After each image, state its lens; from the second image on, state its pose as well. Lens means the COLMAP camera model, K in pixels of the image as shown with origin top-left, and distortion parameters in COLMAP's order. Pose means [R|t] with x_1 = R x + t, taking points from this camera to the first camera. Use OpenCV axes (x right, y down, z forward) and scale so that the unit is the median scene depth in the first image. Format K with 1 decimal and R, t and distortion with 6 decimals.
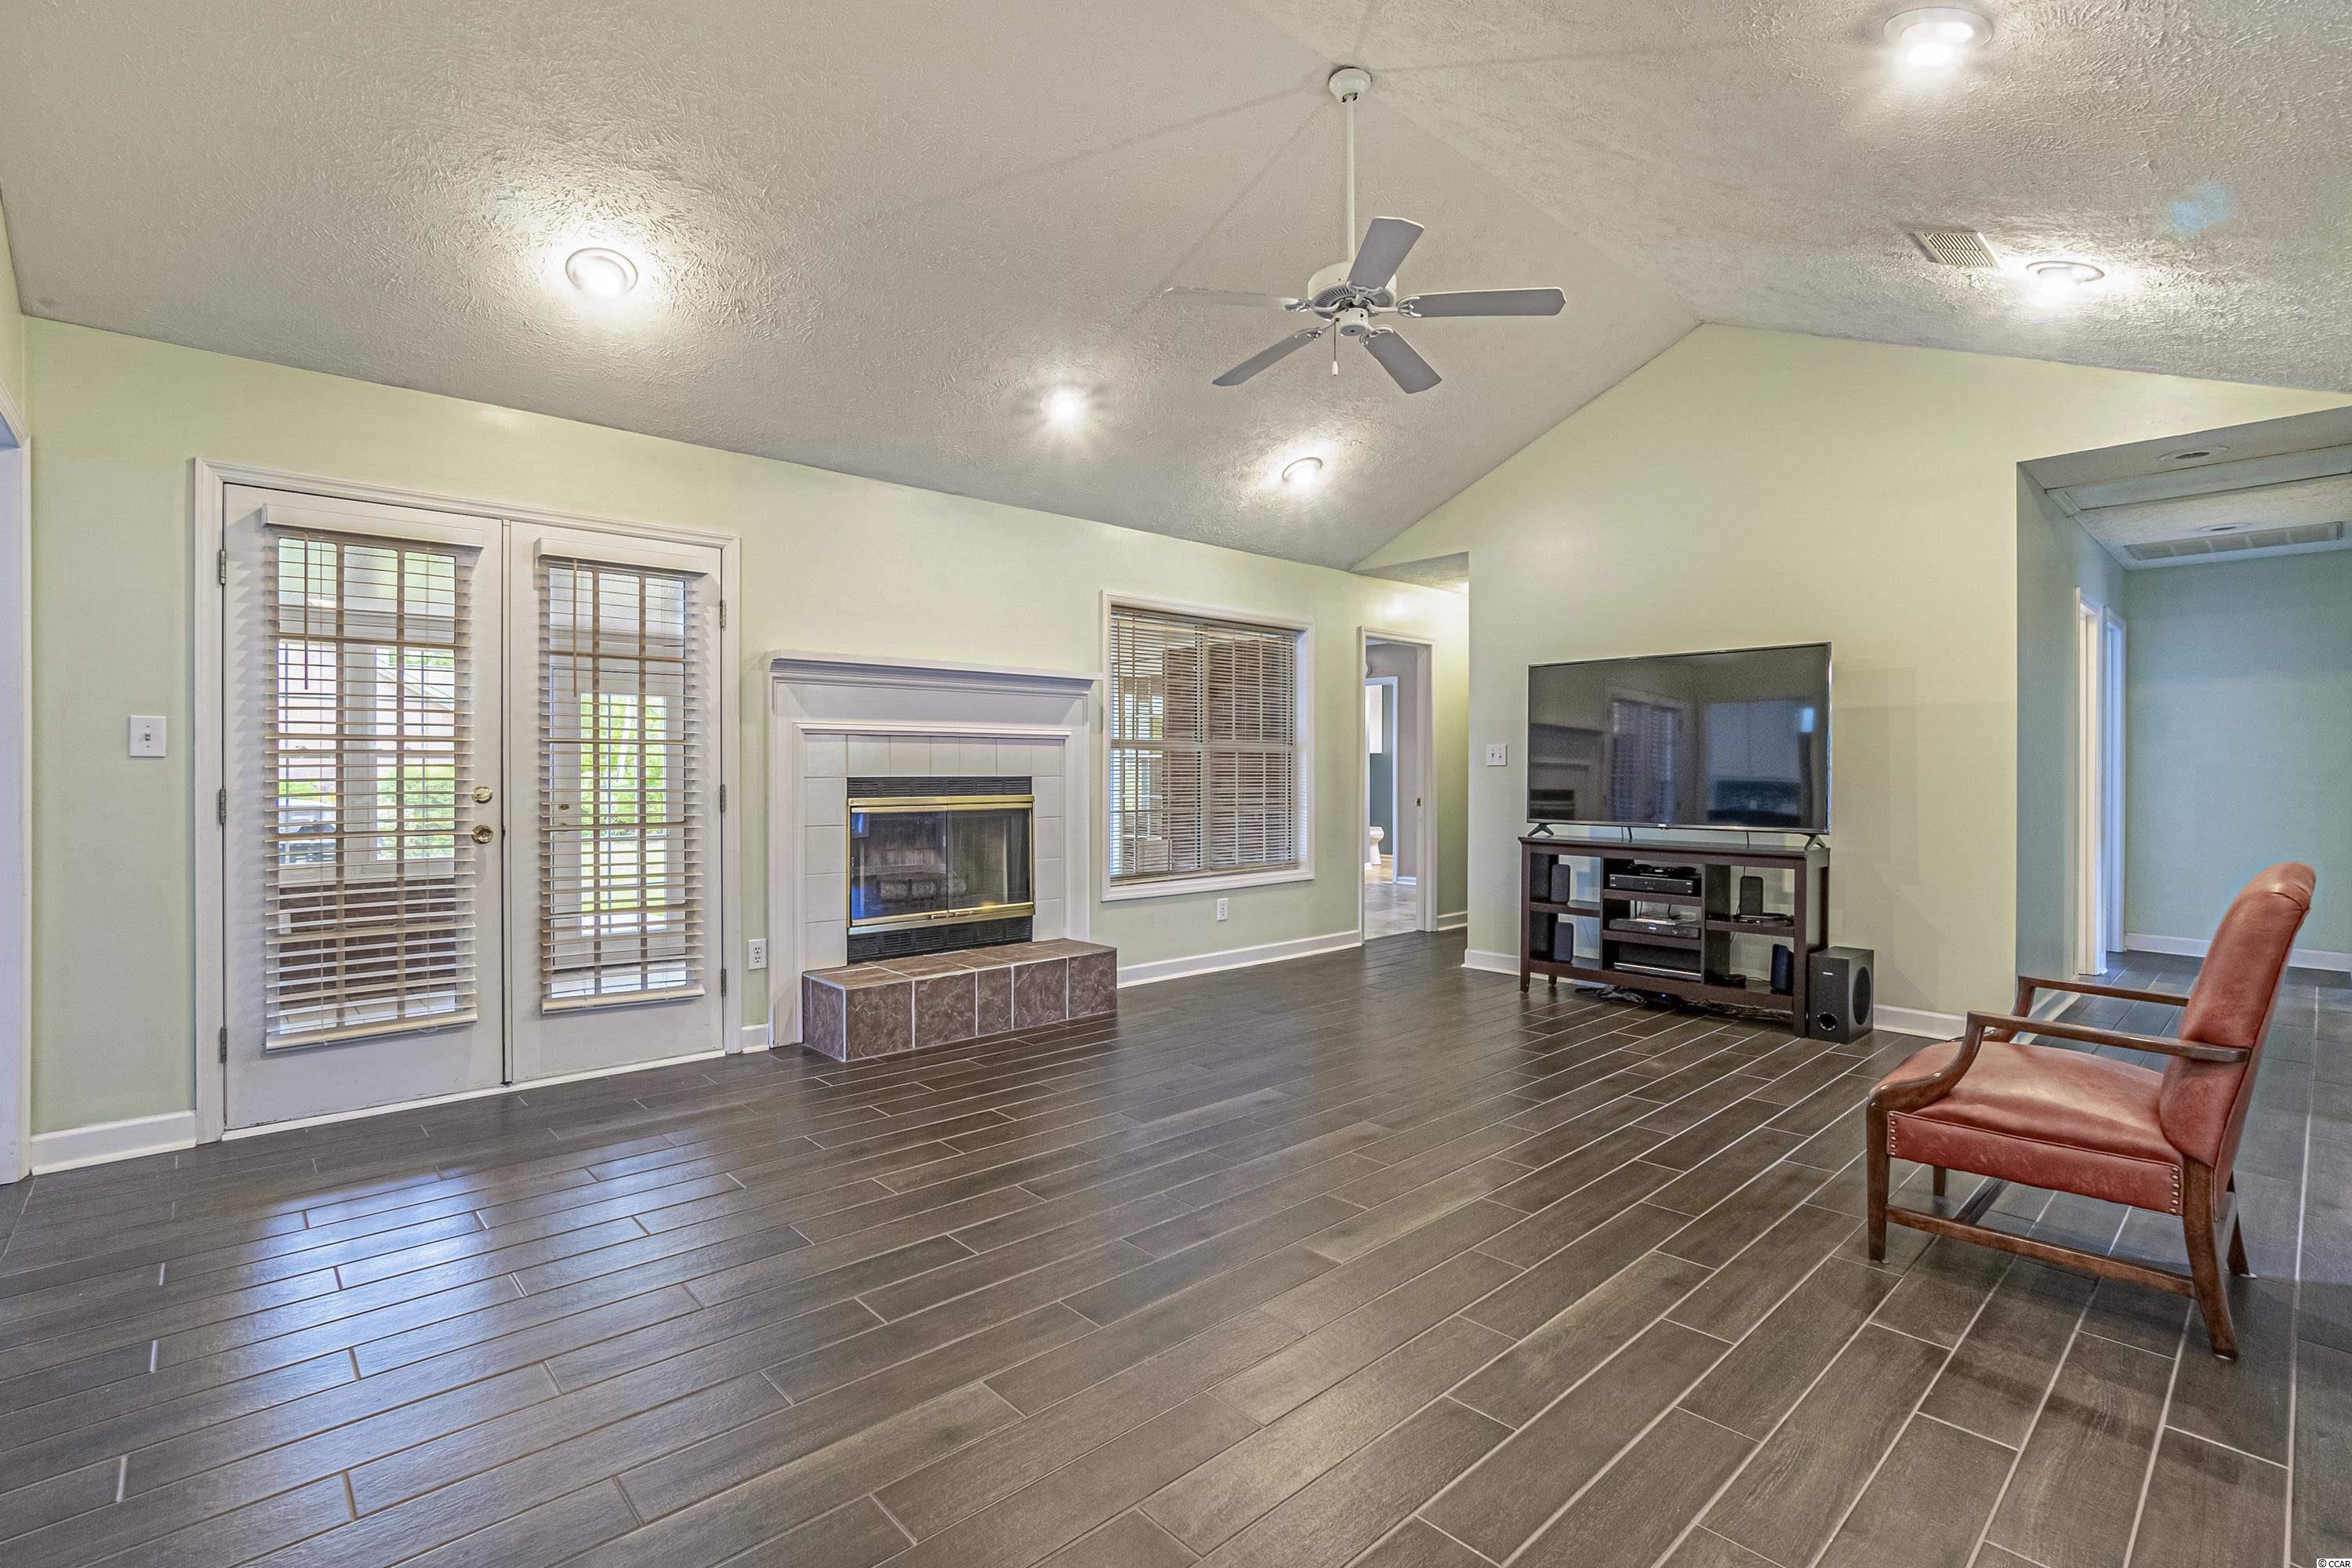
lens RADIAL K [[1070.6, 0, 1145.3], [0, 1070.6, 776.1], [0, 0, 1]] dist [-0.038666, 0.018456]
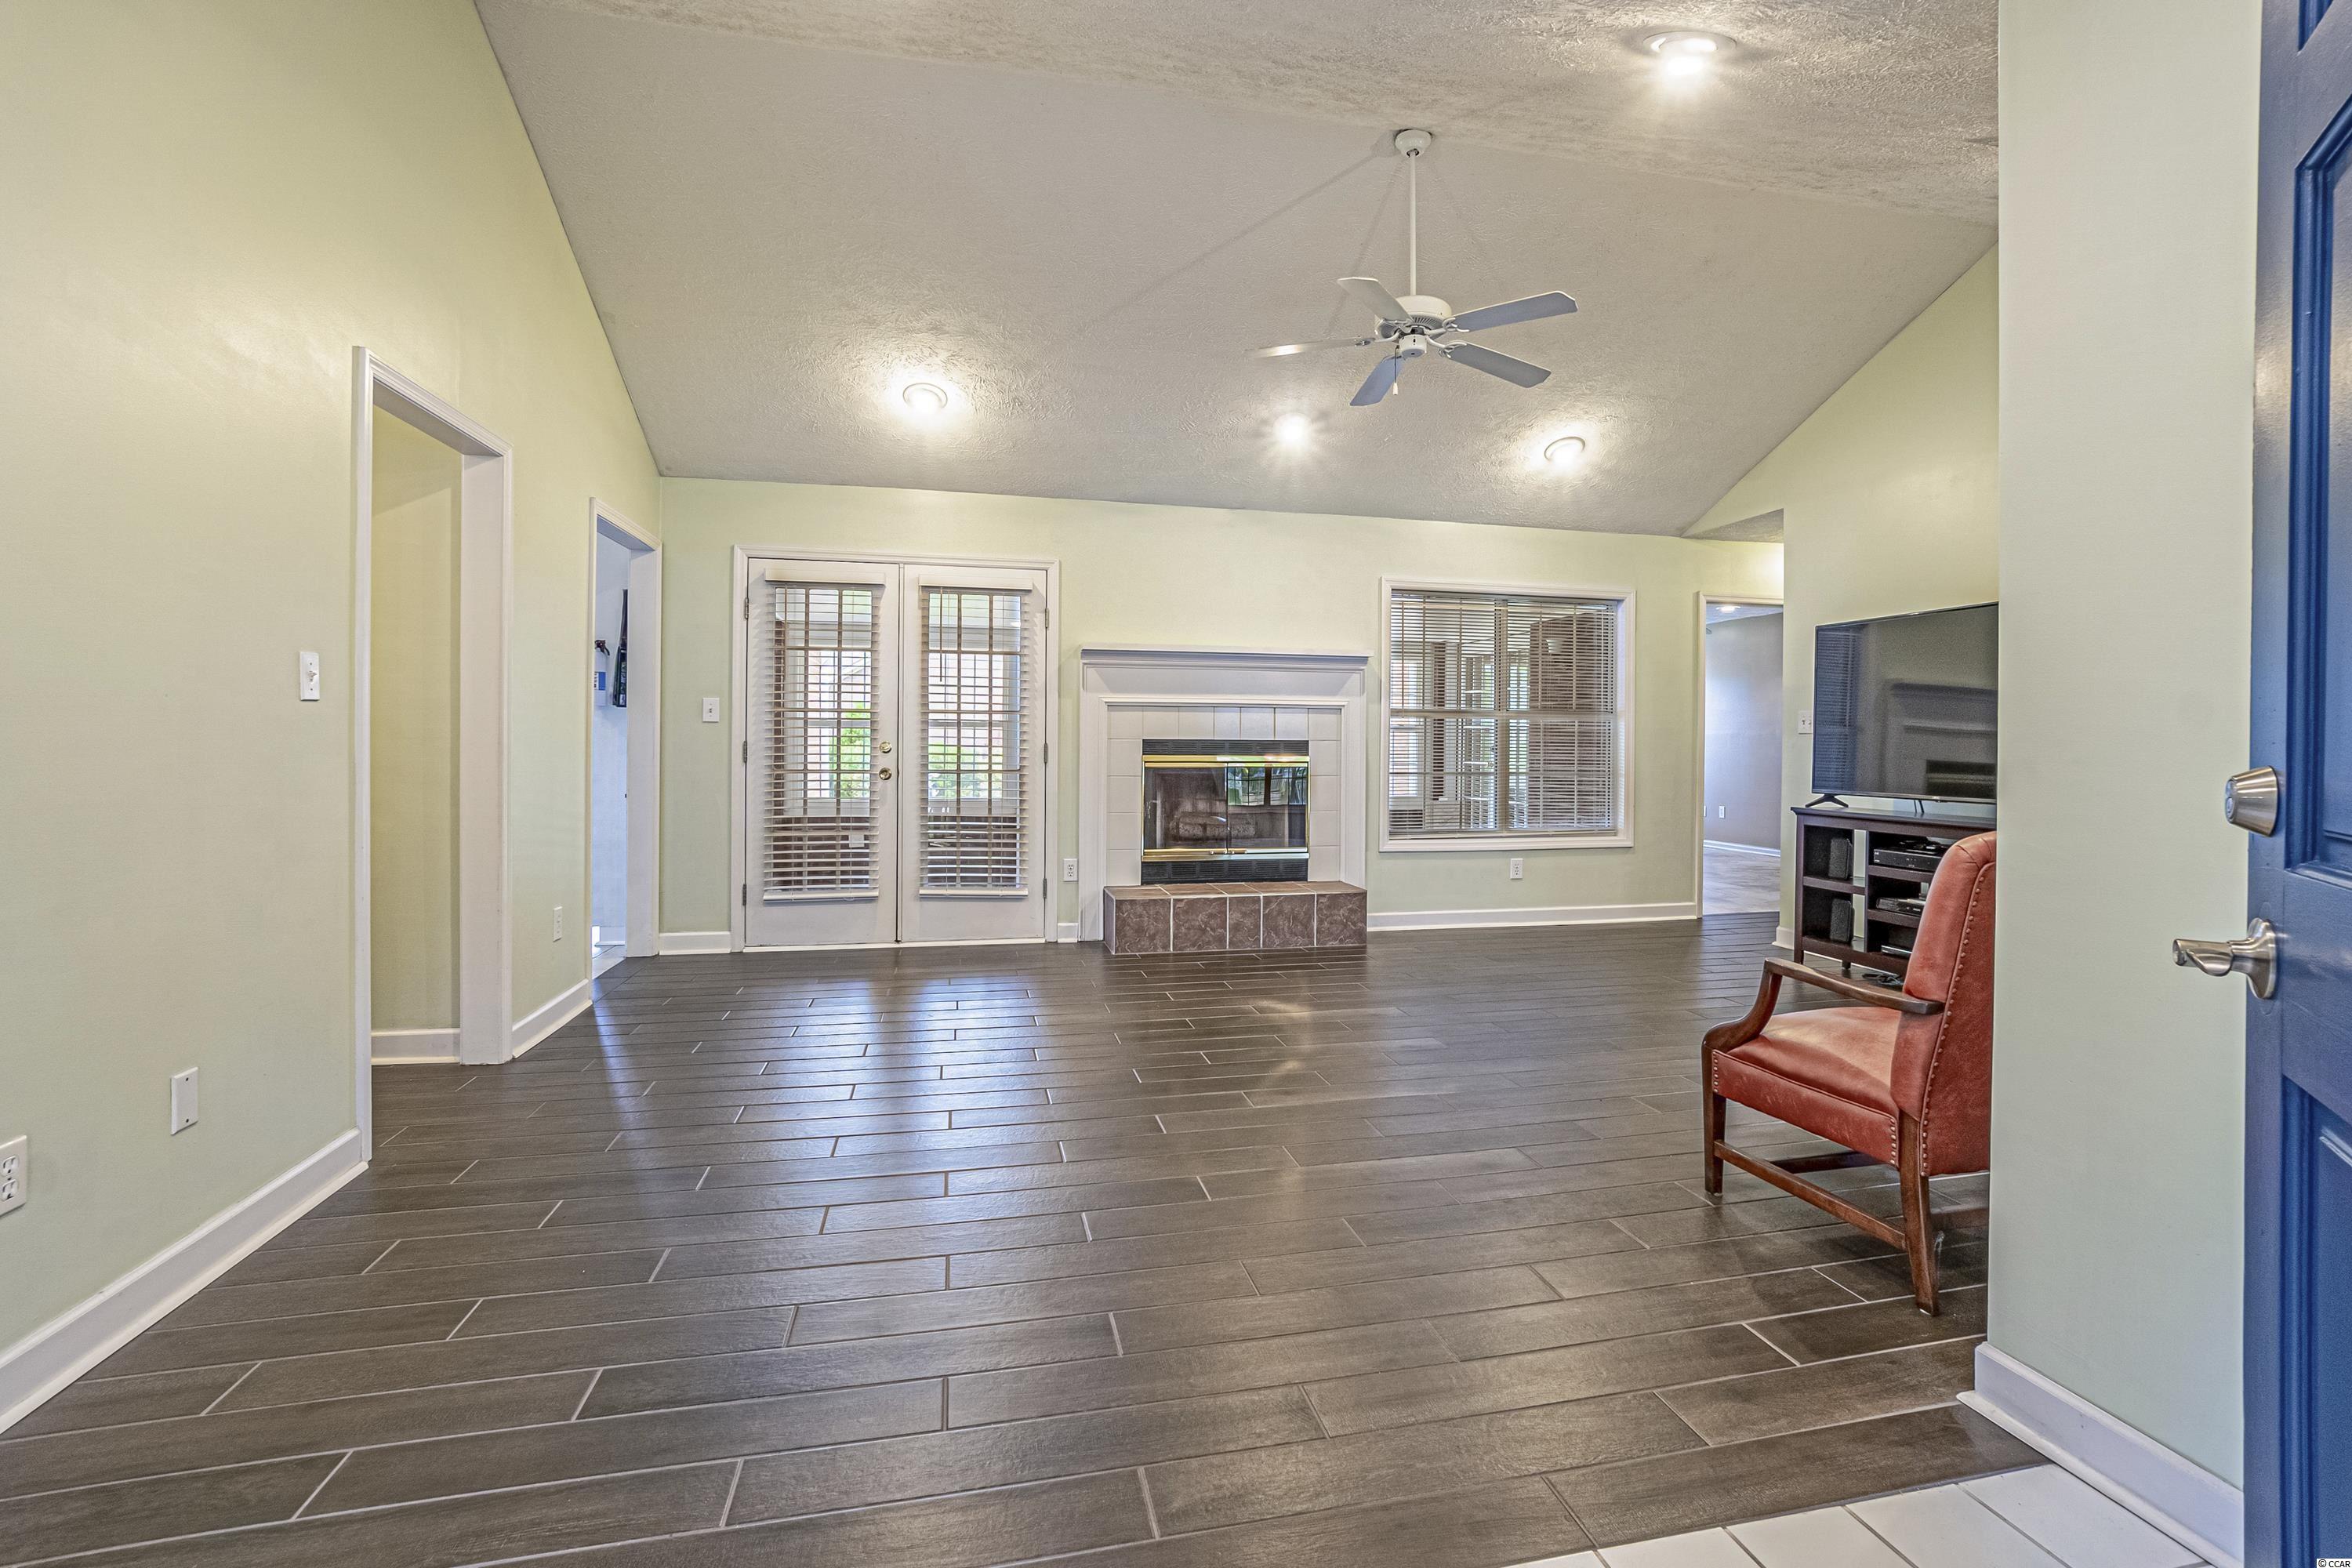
lens RADIAL K [[1054.5, 0, 1203.9], [0, 1054.5, 746.2], [0, 0, 1]] dist [-0.023749, -0.000002]
pose [[0.879995, 0.007859, -0.474918, 0.404293], [-0.010001, 0.999948, -0.001984, 0.011763], [0.474877, 0.006496, 0.880028, -0.088426]]
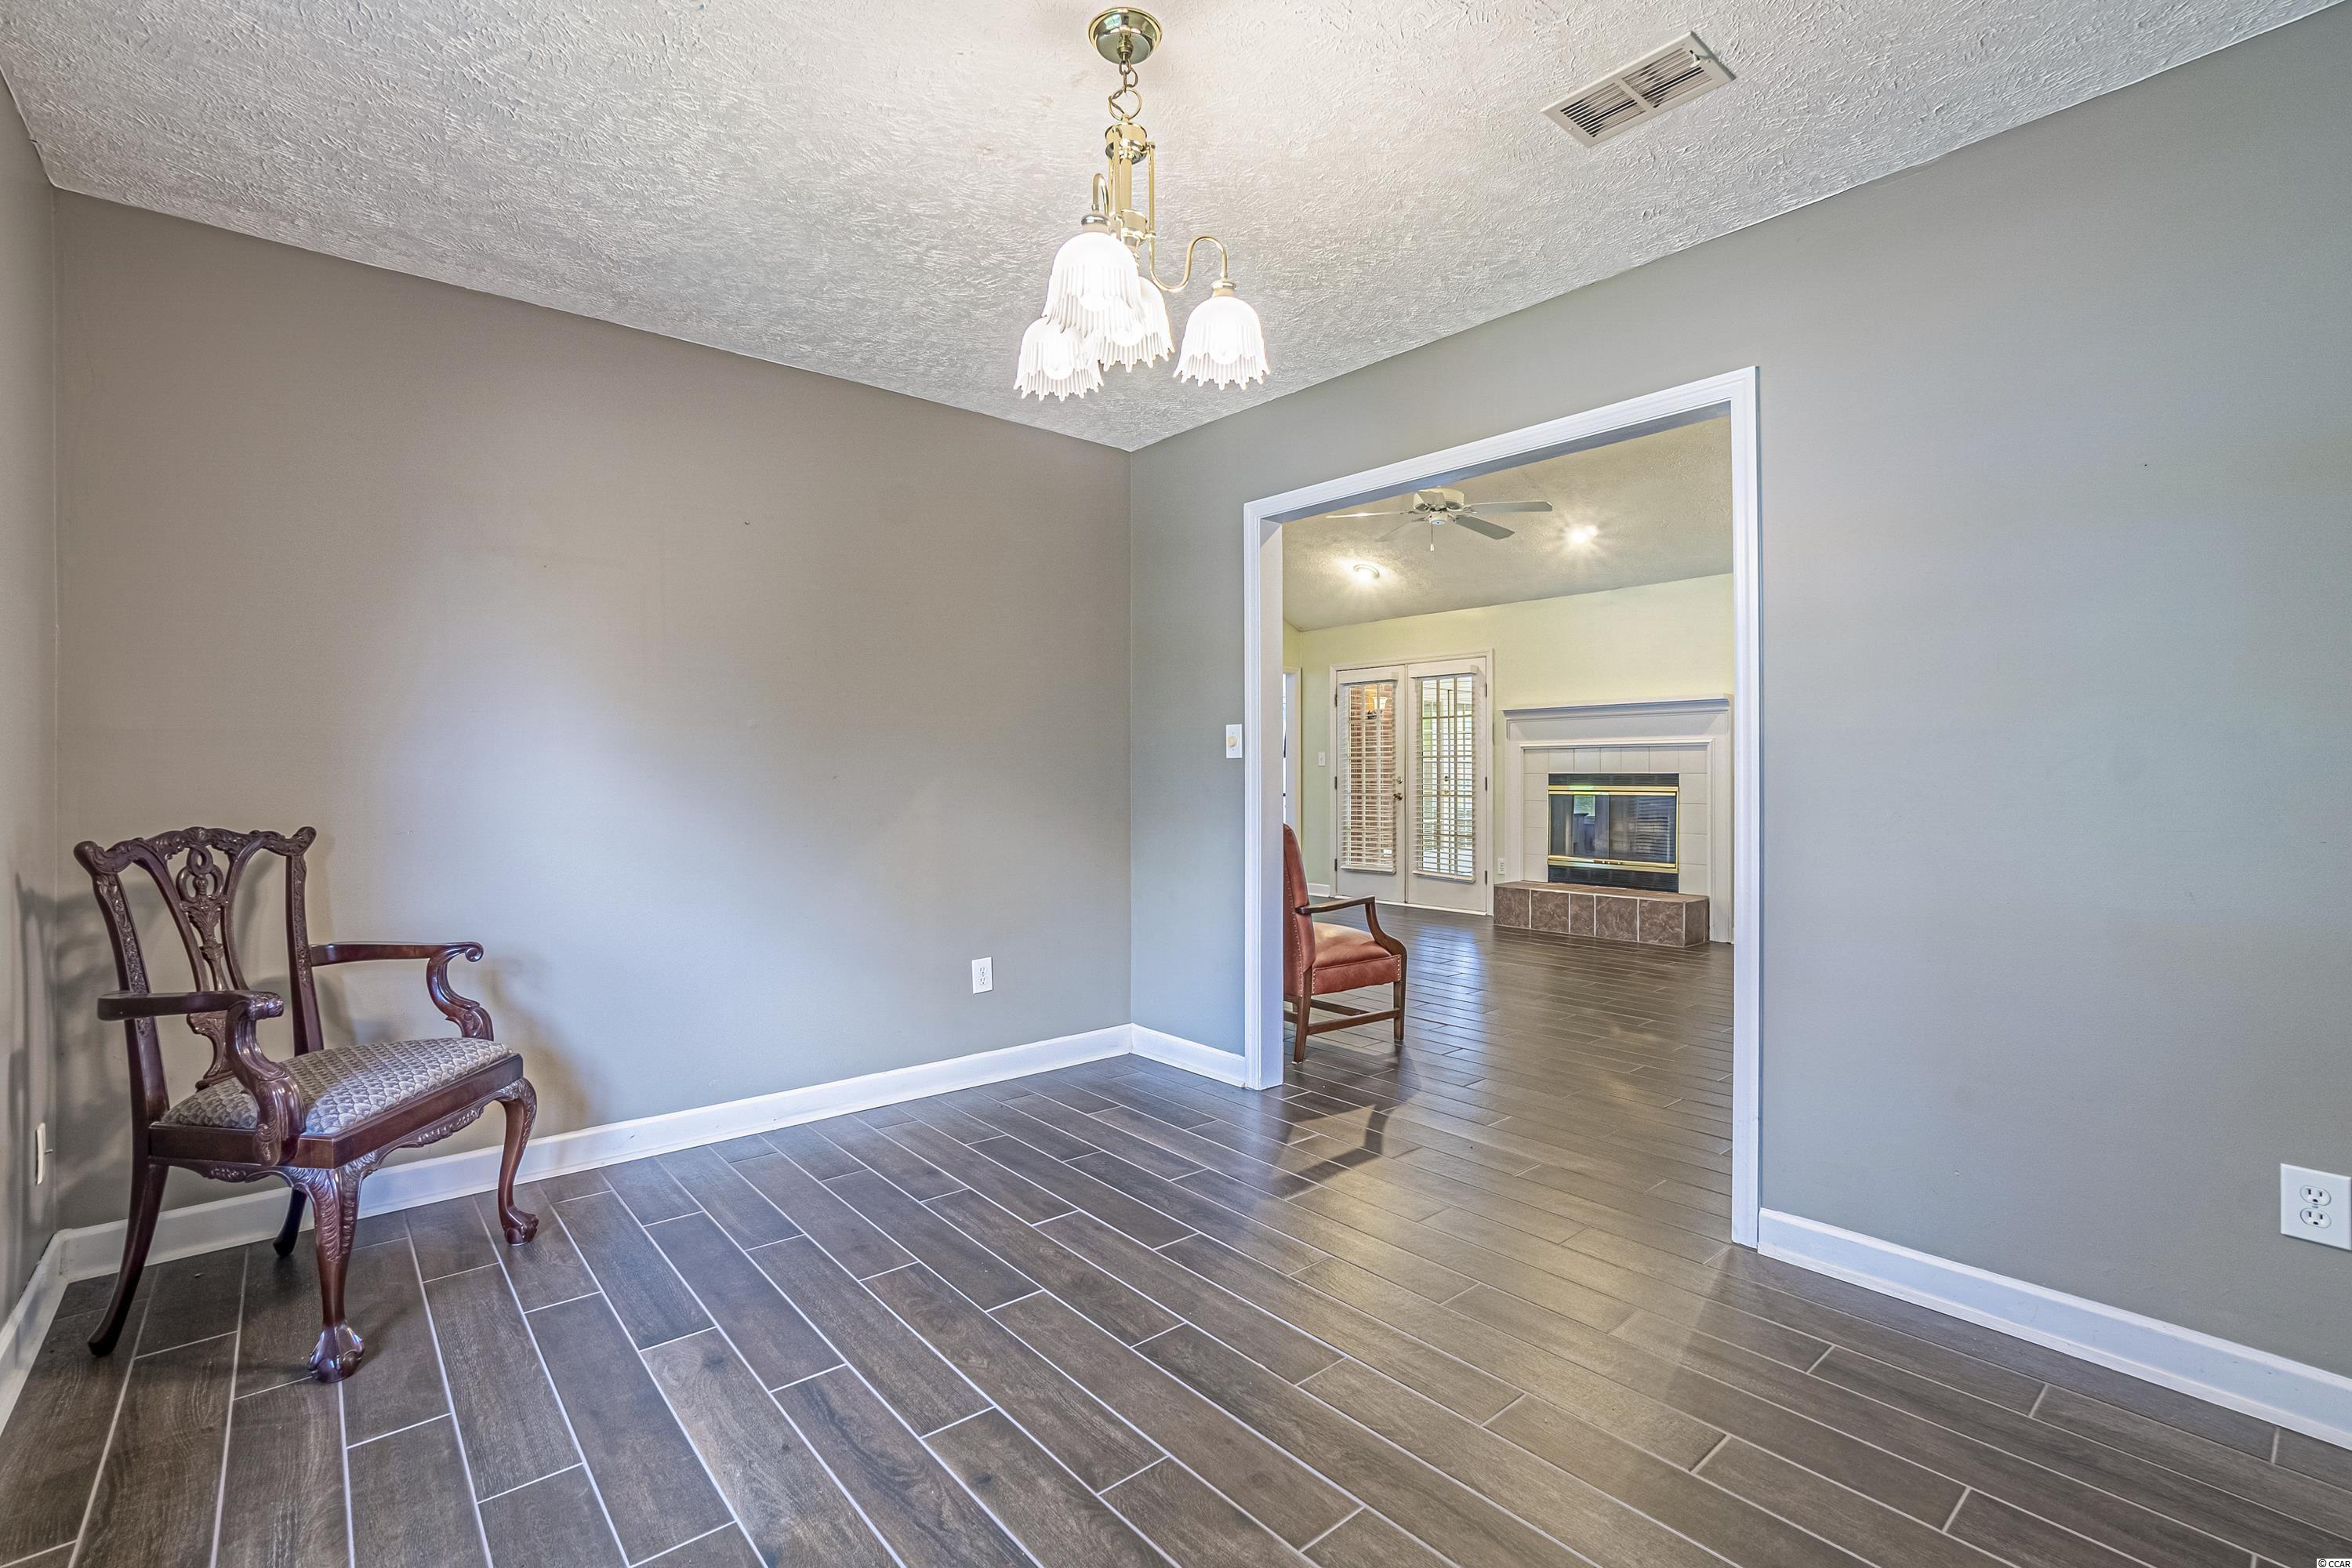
lens RADIAL K [[1031.3, 0, 1176.0], [0, 1031.3, 784.0], [0, 0, 1]] dist [-0.043426, 0.016790]
pose [[-0.005586, 0.008342, -0.999950, 1.434552], [-0.006220, 0.999946, 0.008377, 0.008030], [0.999965, 0.006266, -0.005534, 0.419865]]
